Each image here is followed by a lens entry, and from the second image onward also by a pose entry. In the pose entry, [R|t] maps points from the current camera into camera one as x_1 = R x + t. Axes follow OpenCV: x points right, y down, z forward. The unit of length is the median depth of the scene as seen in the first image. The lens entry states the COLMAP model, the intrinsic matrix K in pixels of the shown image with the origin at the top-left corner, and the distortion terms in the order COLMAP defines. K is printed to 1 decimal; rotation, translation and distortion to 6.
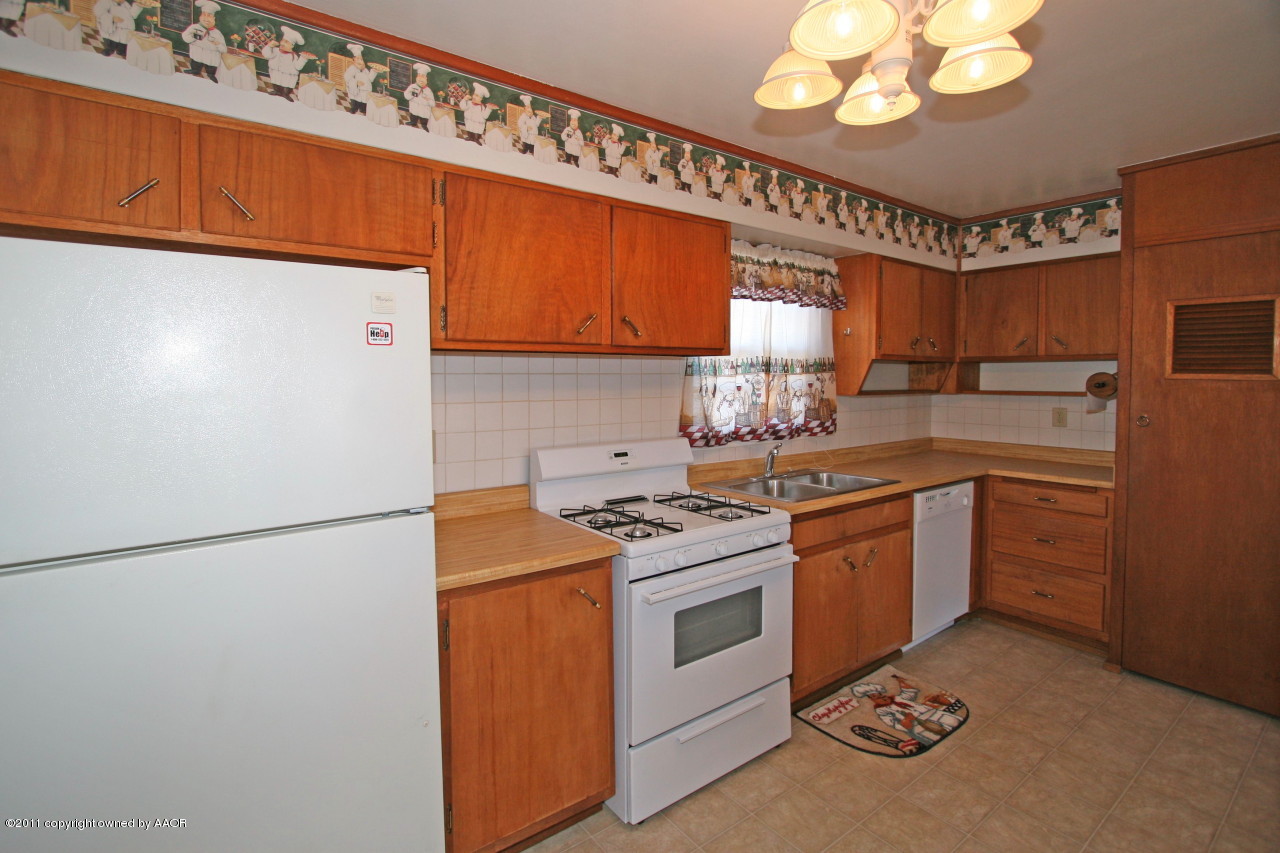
lens RADIAL K [[606.4, 0, 627.7], [0, 606.4, 378.1], [0, 0, 1]] dist [-0.012249, 0.000204]
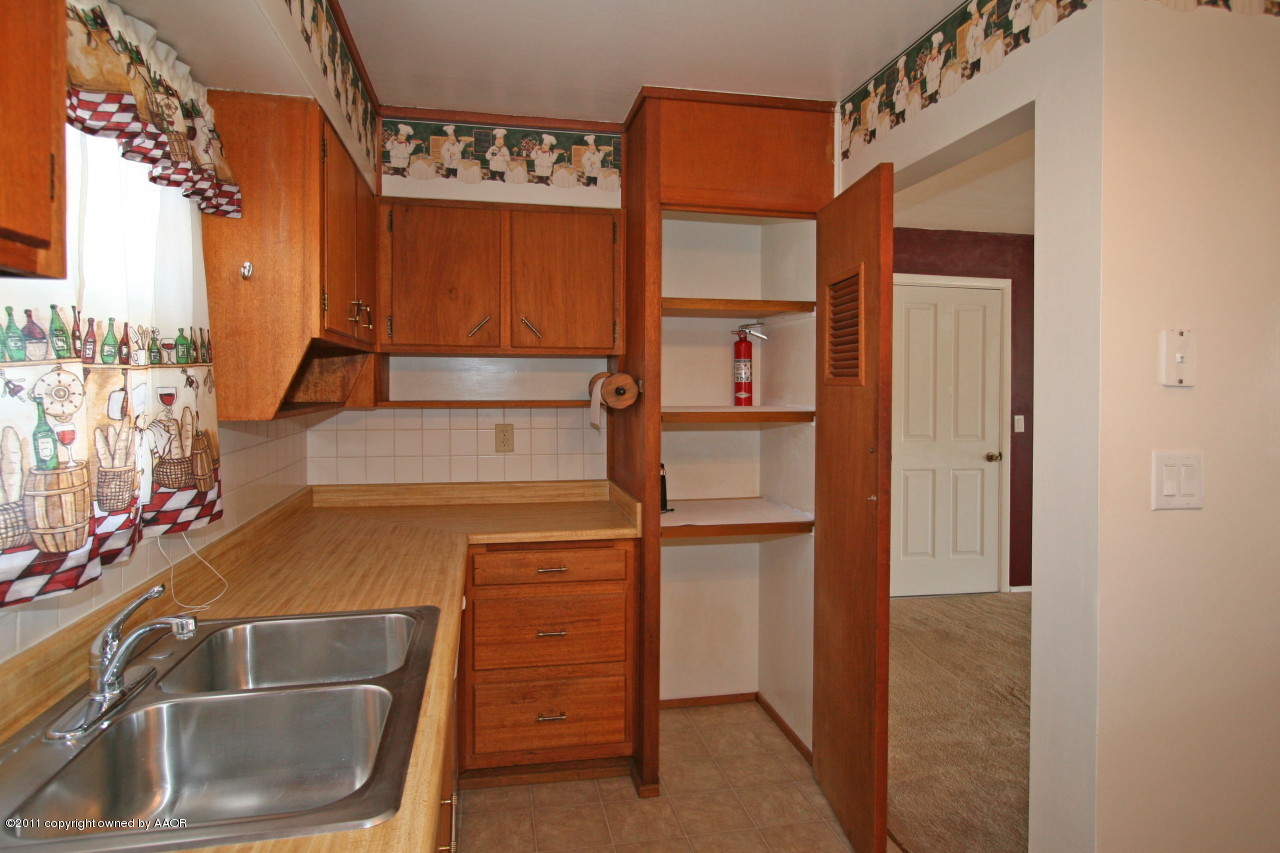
lens RADIAL K [[756.6, 0, 638.8], [0, 756.6, 389.1], [0, 0, 1]] dist [-0.005206, 0.000227]
pose [[0.429662, -0.007353, 0.902960, 0.003616], [-0.003286, 0.999947, 0.009707, 0.000417], [-0.902984, -0.007138, 0.429615, 0.525813]]
